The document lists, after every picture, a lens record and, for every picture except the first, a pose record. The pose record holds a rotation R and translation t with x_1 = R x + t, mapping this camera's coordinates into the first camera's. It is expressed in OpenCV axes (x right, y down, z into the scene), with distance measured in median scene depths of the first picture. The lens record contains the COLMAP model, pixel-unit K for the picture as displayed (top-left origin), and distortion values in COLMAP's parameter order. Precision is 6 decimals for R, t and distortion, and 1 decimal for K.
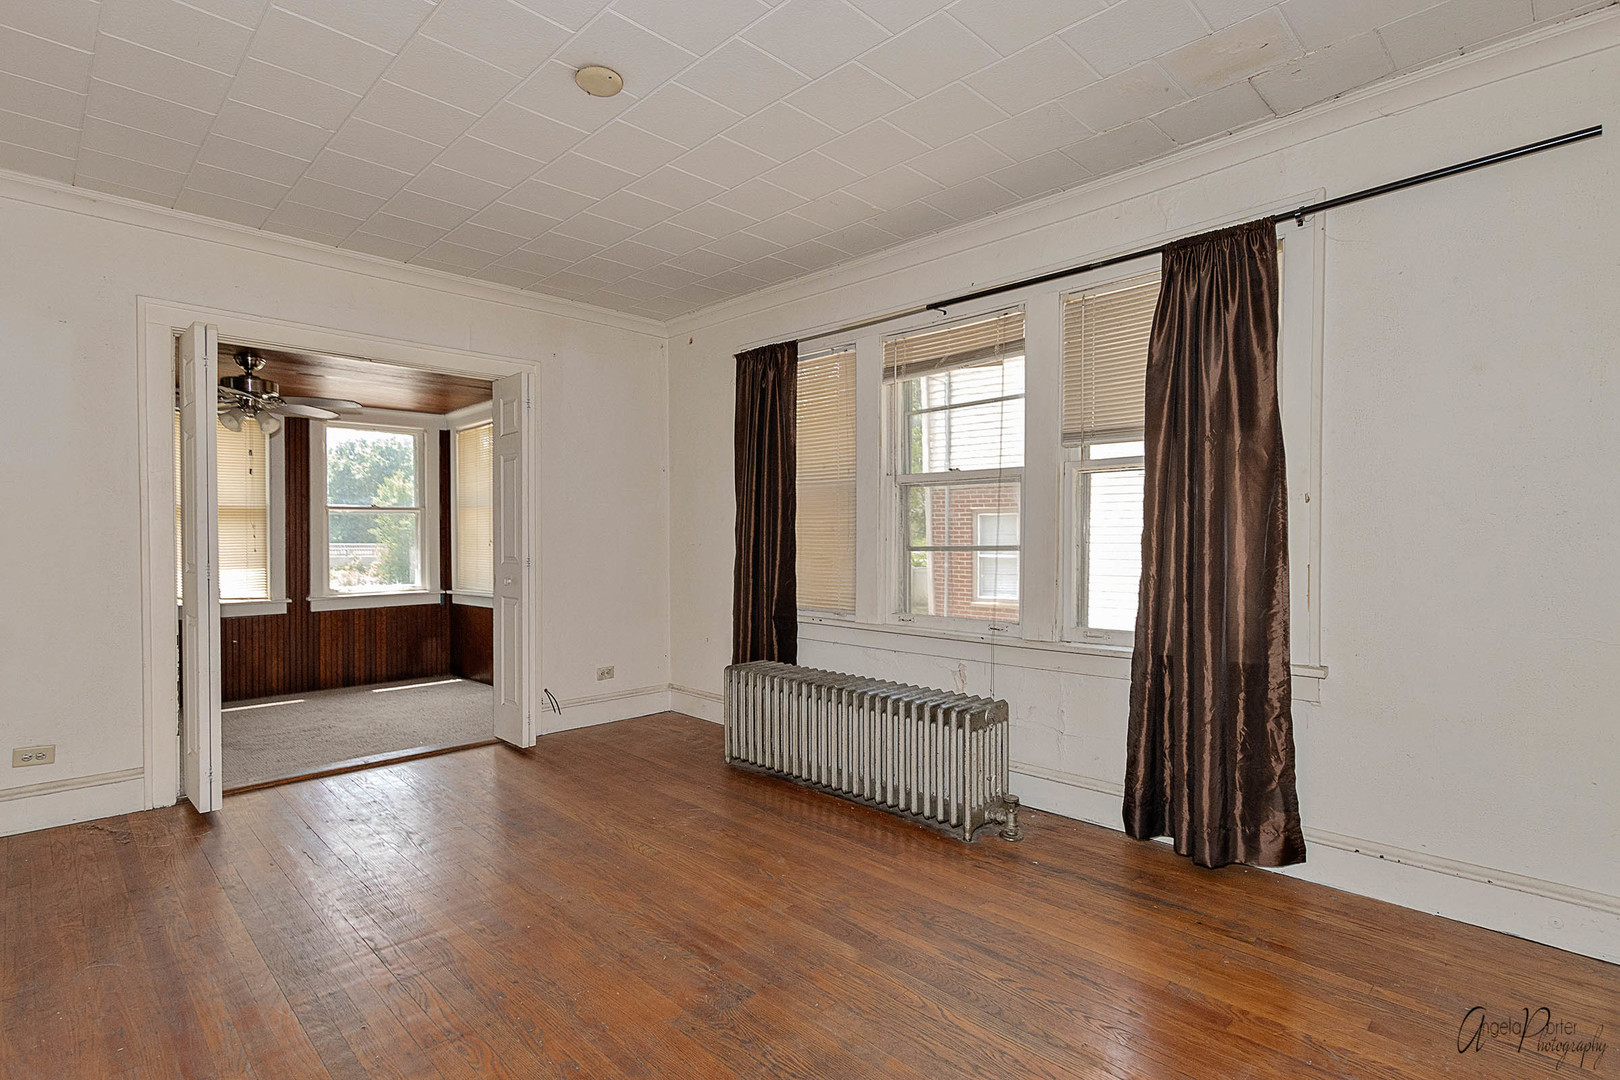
lens RADIAL K [[759.7, 0, 798.8], [0, 759.7, 550.0], [0, 0, 1]] dist [0.002008, 0.000402]
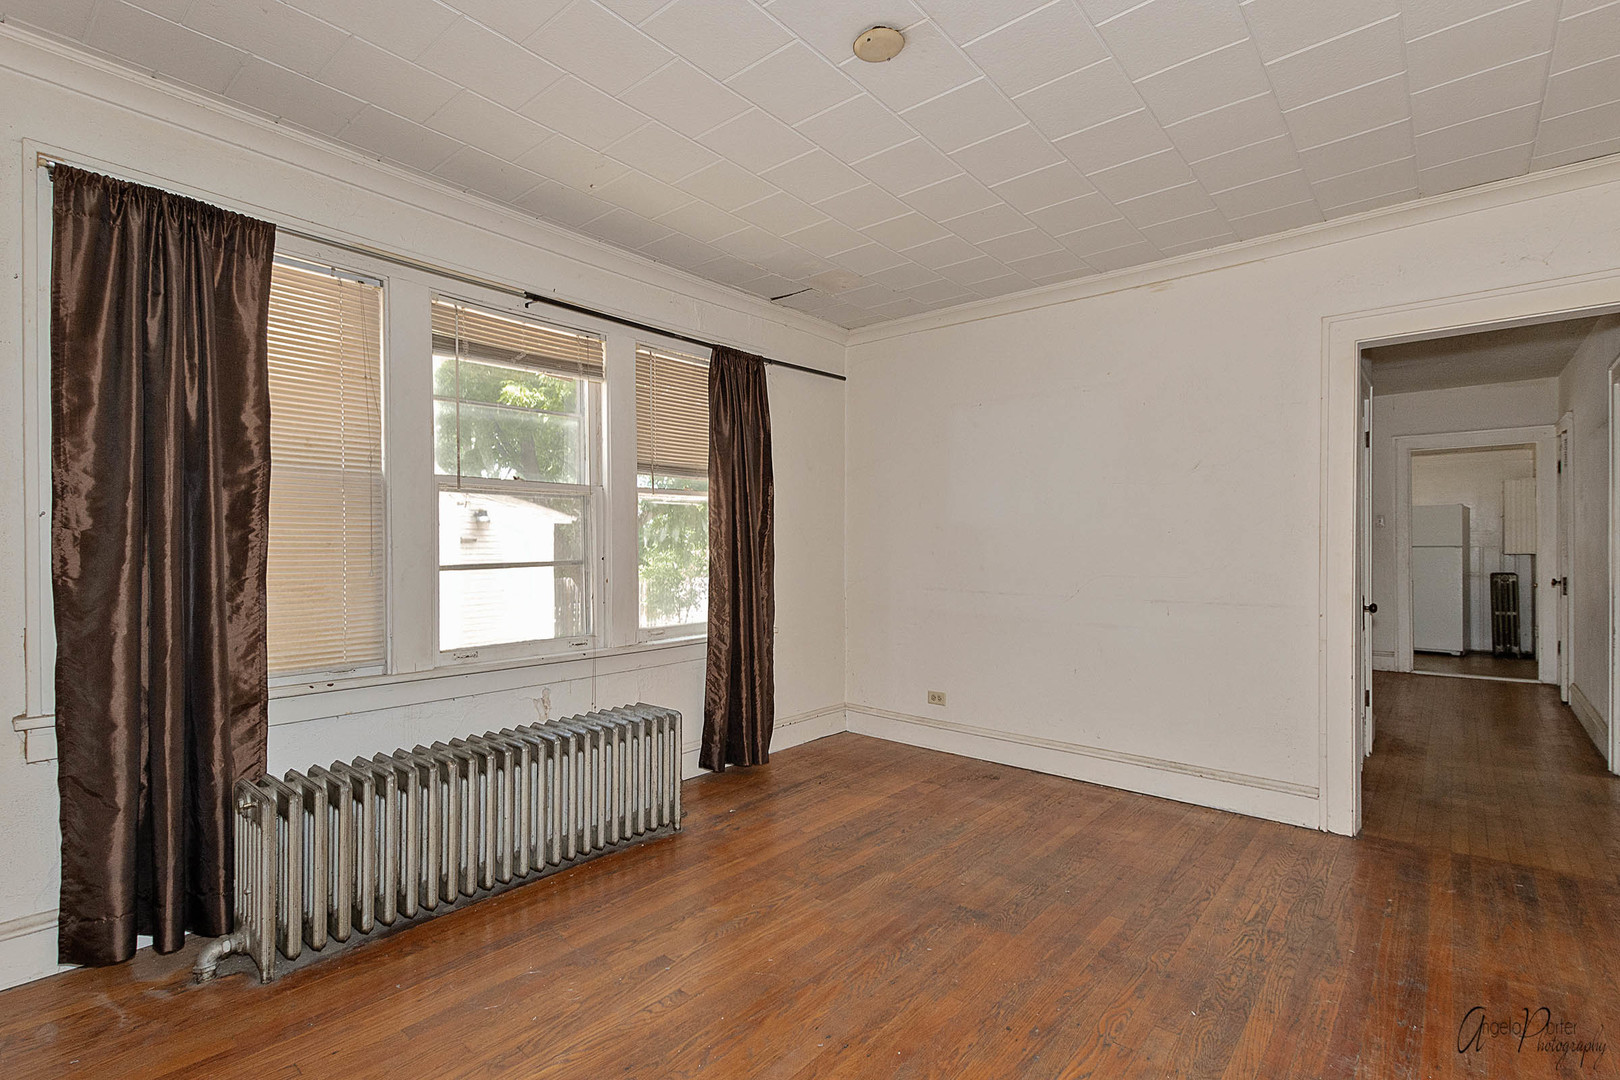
lens RADIAL K [[759.7, 0, 798.8], [0, 759.7, 550.0], [0, 0, 1]] dist [0.002008, 0.000402]
pose [[-0.065268, -0.002305, 0.997865, -0.830060], [0.021602, 0.999760, 0.003722, -0.019900], [-0.997634, 0.021799, -0.065203, 0.840252]]
